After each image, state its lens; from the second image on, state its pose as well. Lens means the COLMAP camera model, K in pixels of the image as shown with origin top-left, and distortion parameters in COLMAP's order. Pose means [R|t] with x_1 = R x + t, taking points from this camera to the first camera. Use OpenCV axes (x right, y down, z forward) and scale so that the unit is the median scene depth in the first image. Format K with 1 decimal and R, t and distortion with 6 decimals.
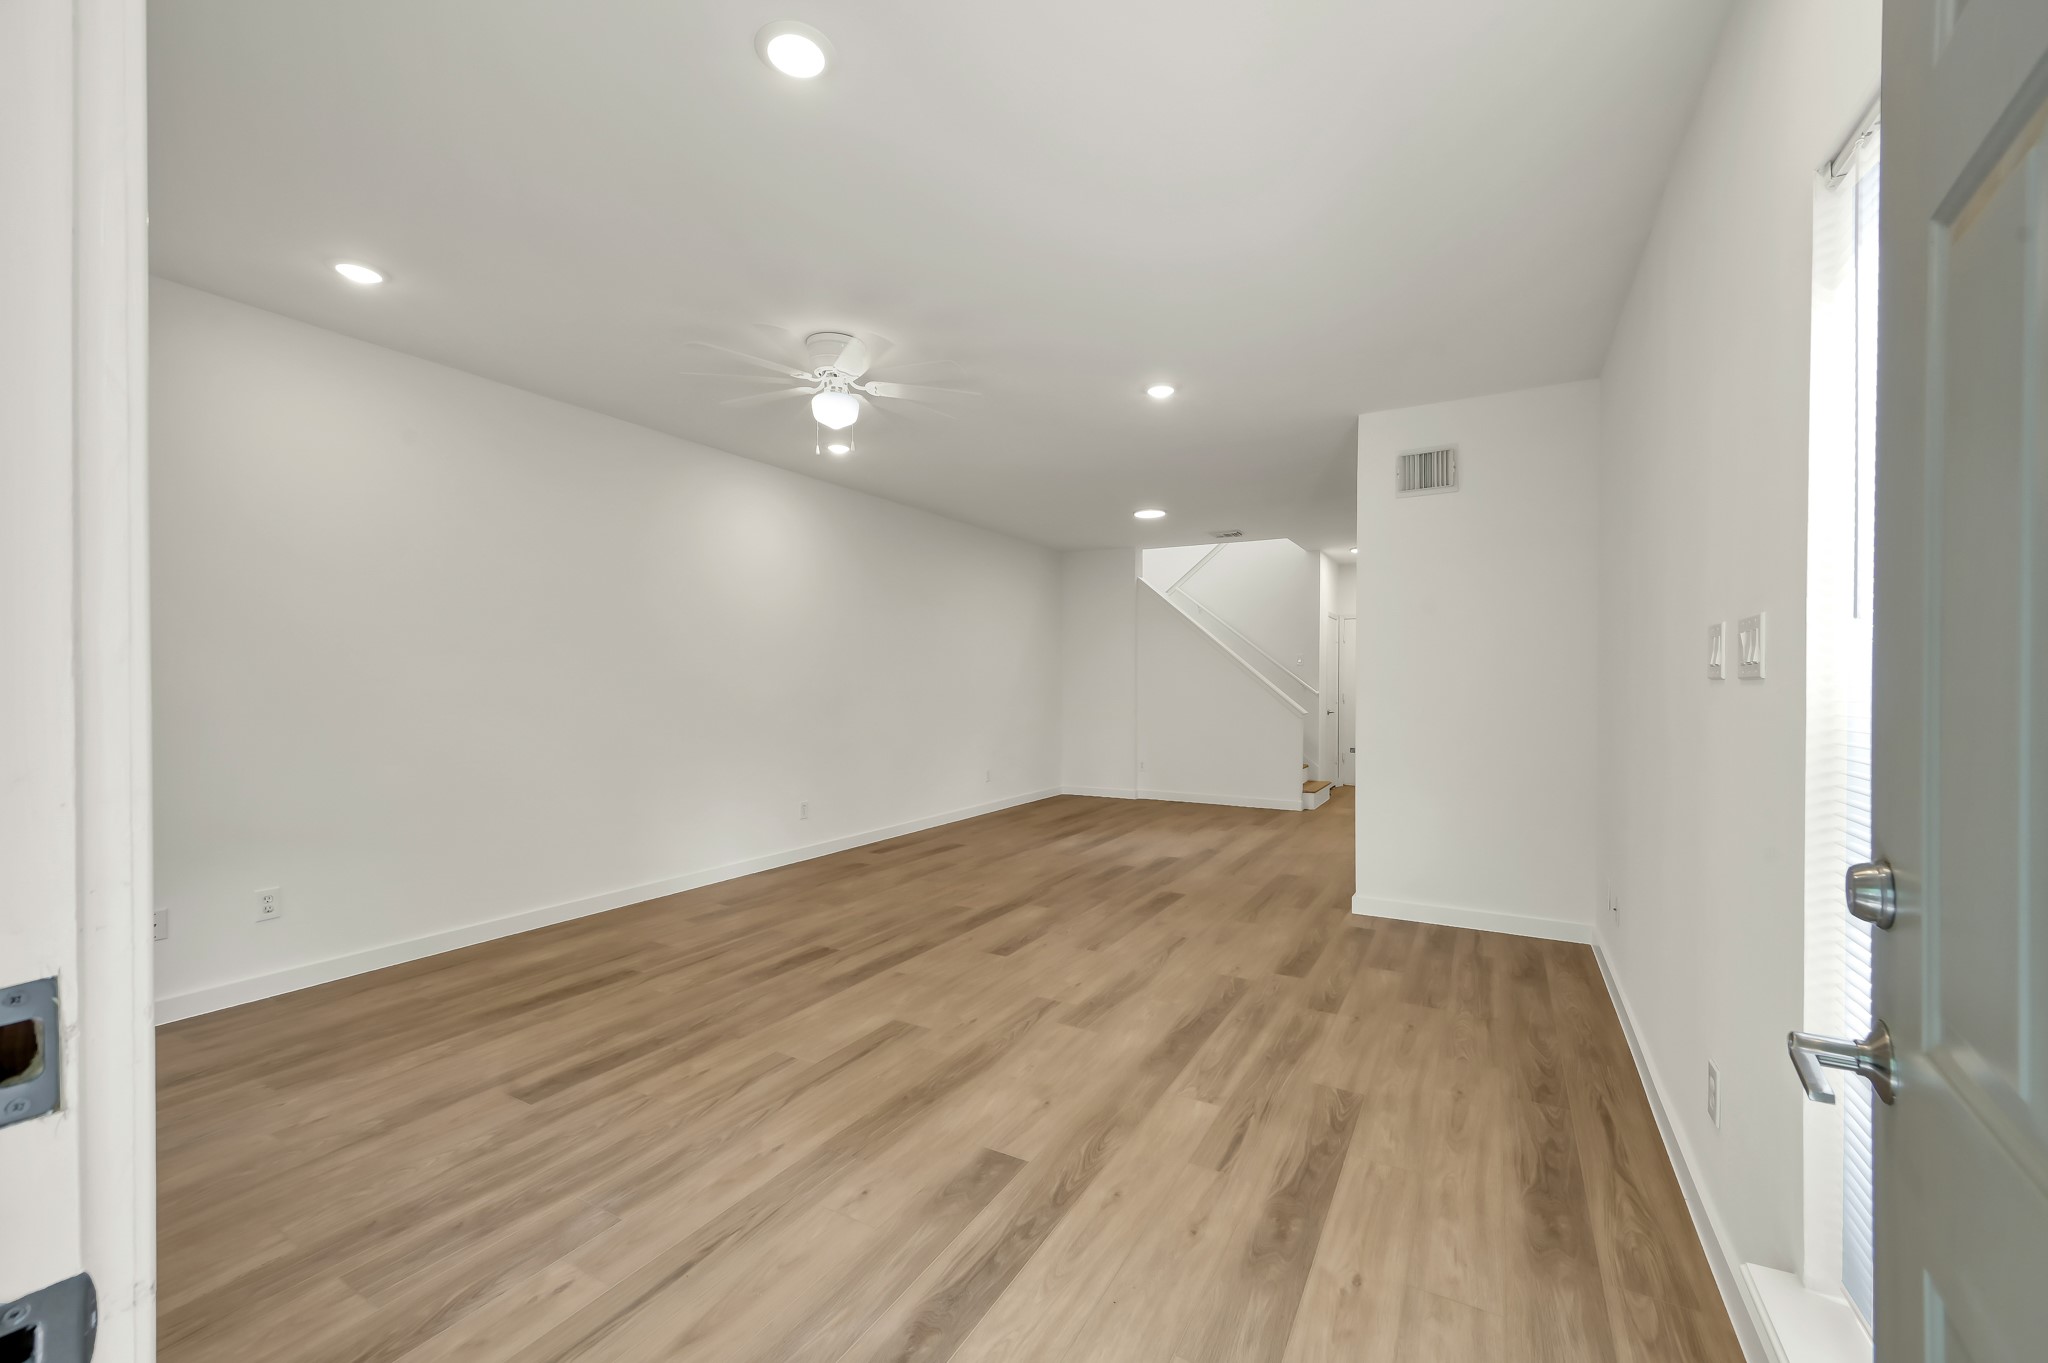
lens RADIAL K [[826.8, 0, 1061.1], [0, 826.8, 680.9], [0, 0, 1]] dist [0.000764, 0.000411]
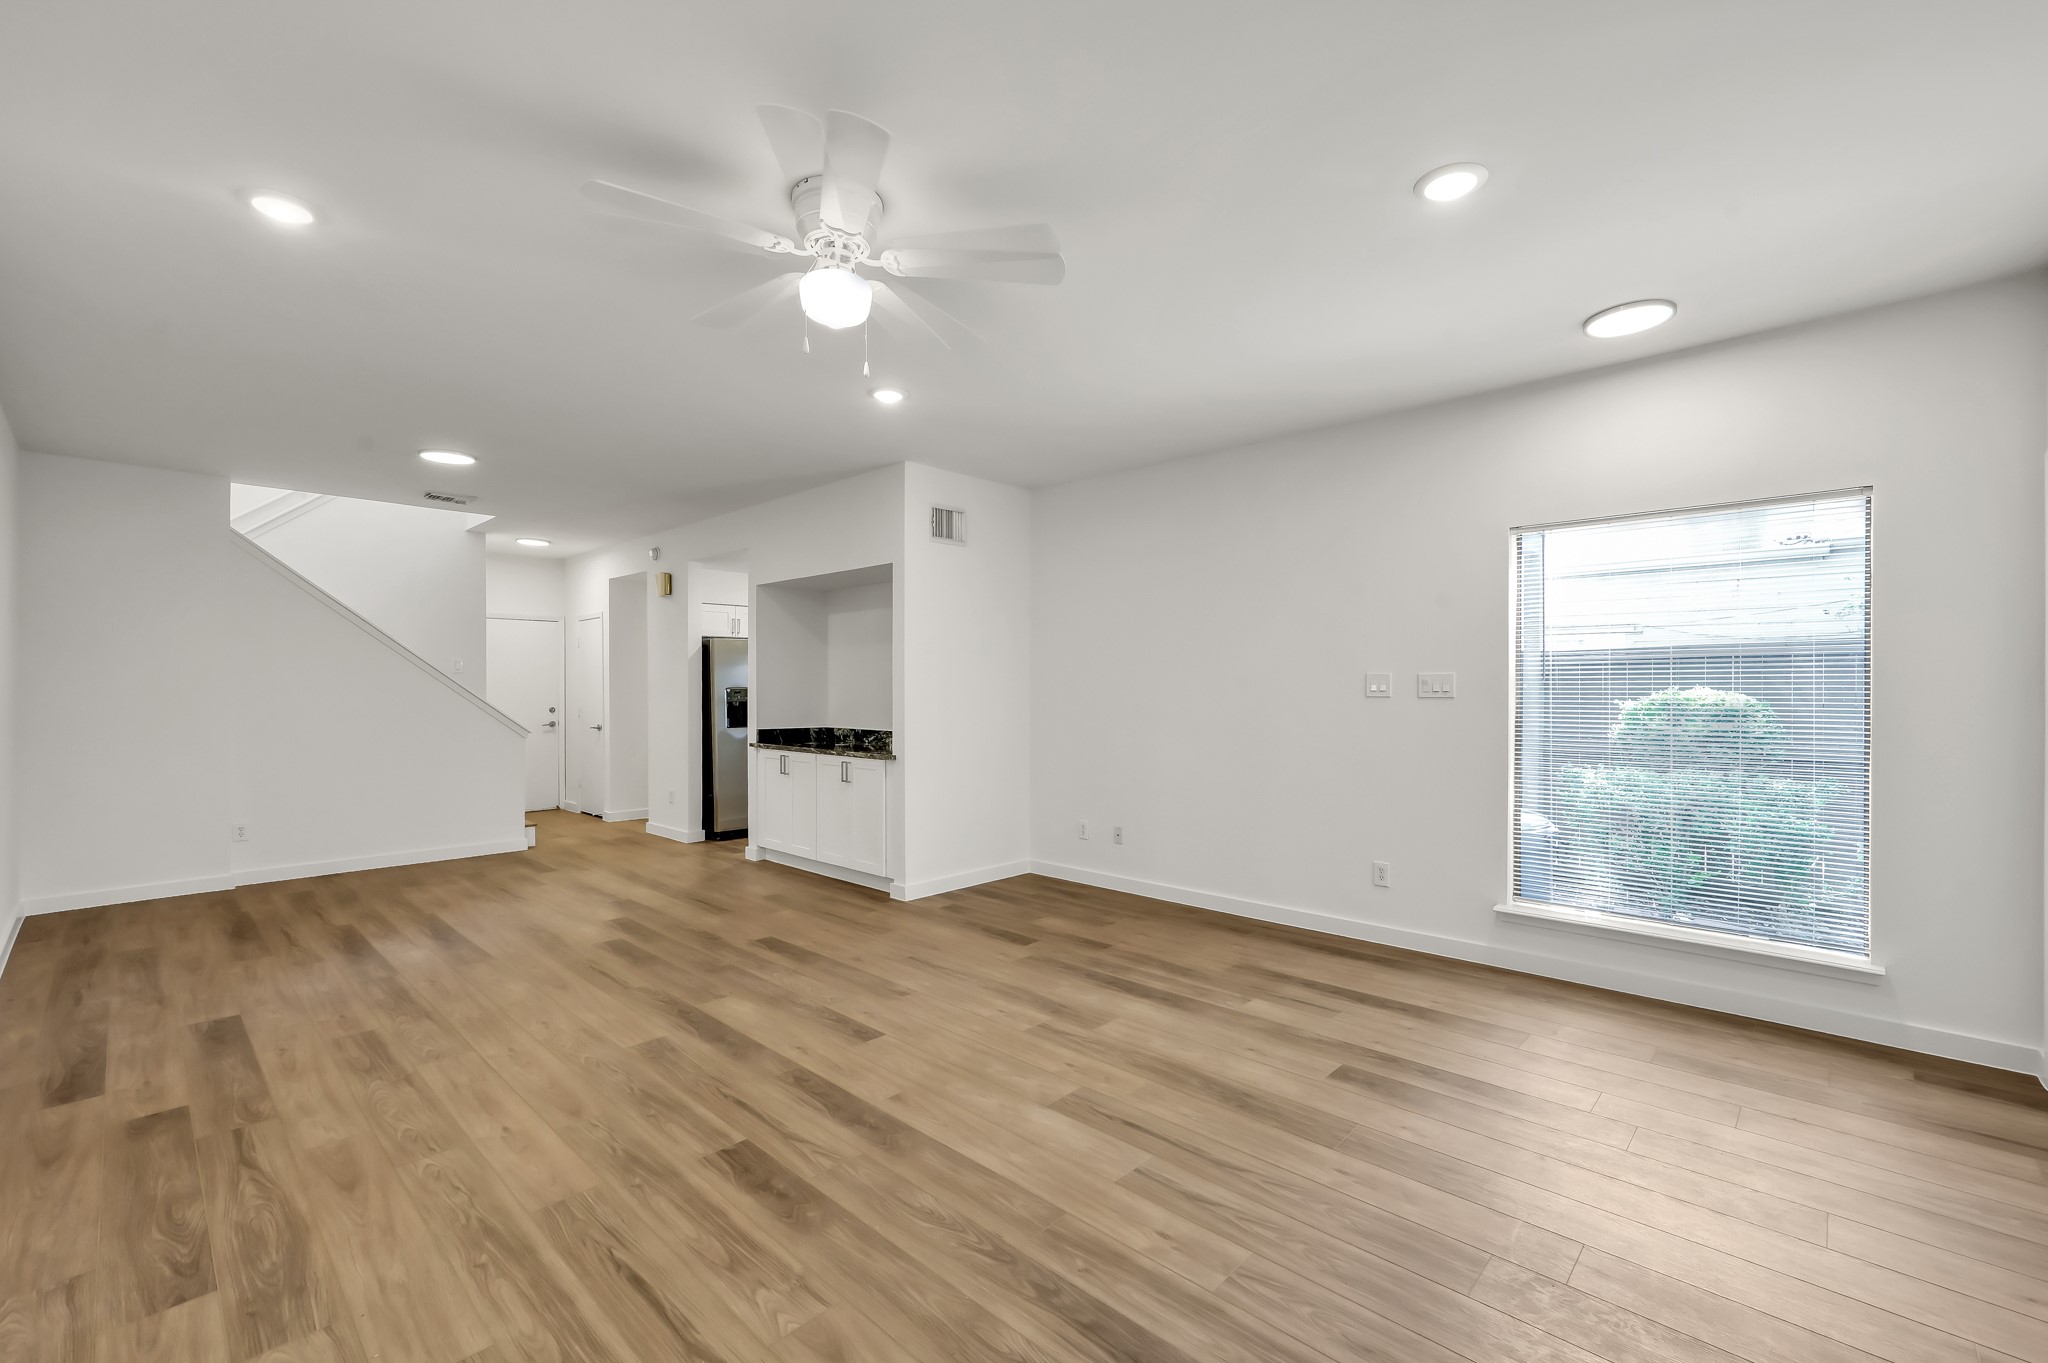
lens RADIAL K [[838.3, 0, 1024.2], [0, 838.3, 695.2], [0, 0, 1]] dist [0.001744, 0.000137]
pose [[0.263249, -0.010040, 0.964676, -0.937405], [0.003338, 0.999949, 0.009496, -0.011640], [-0.964722, 0.000720, 0.263269, 0.734357]]
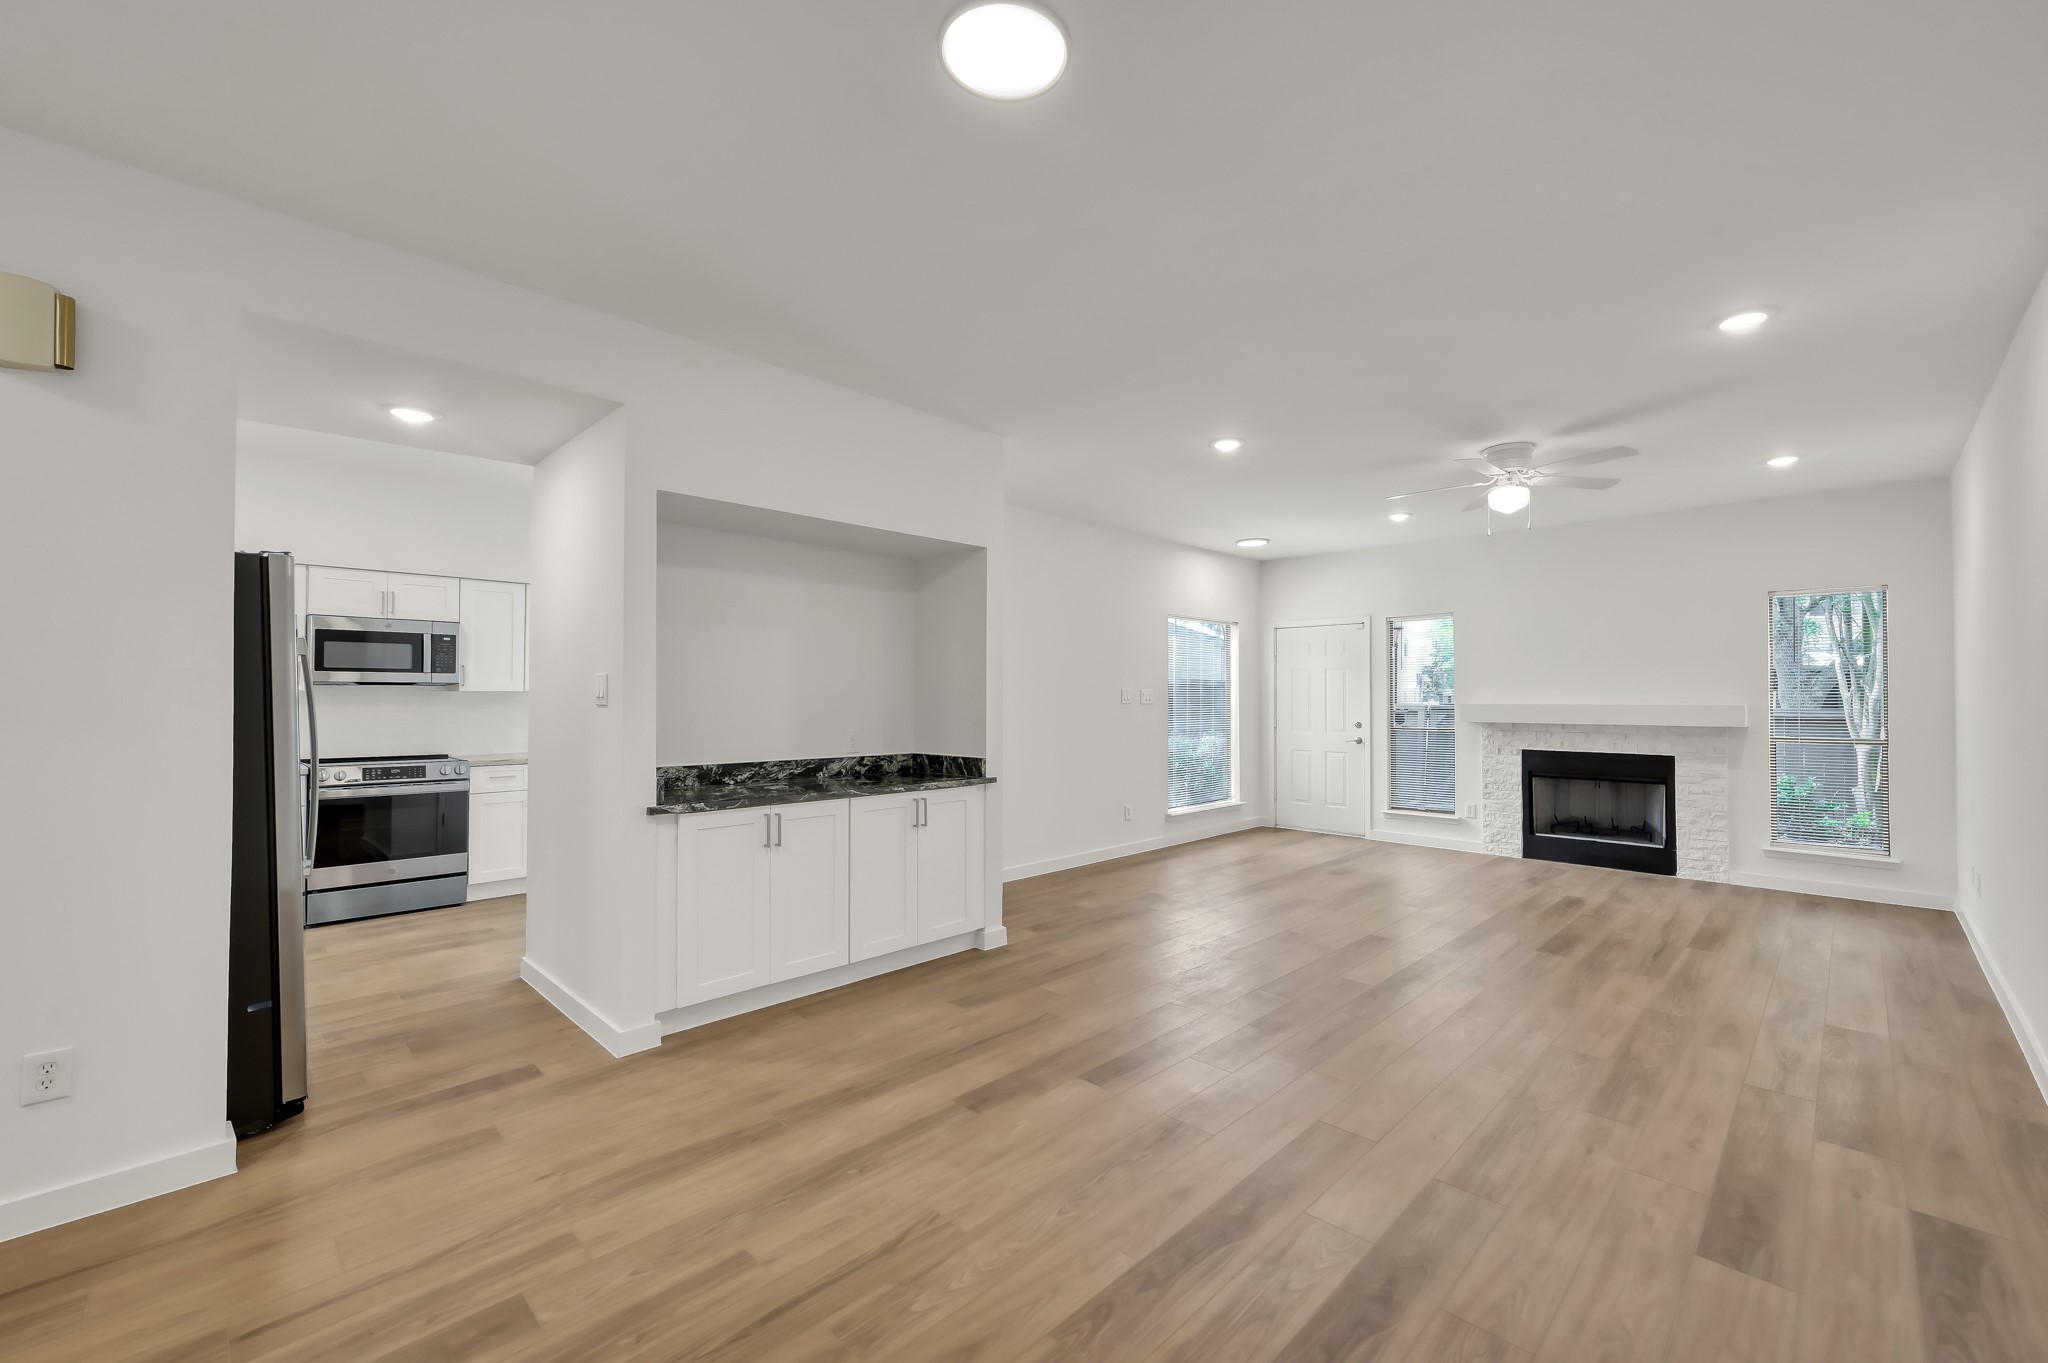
lens RADIAL K [[826.8, 0, 1061.1], [0, 826.8, 680.9], [0, 0, 1]] dist [0.000764, 0.000411]
pose [[-0.960572, 0.011668, 0.277788, 0.027123], [0.005509, 0.999722, -0.022943, -0.003336], [-0.277978, -0.020508, -0.960368, 2.558615]]
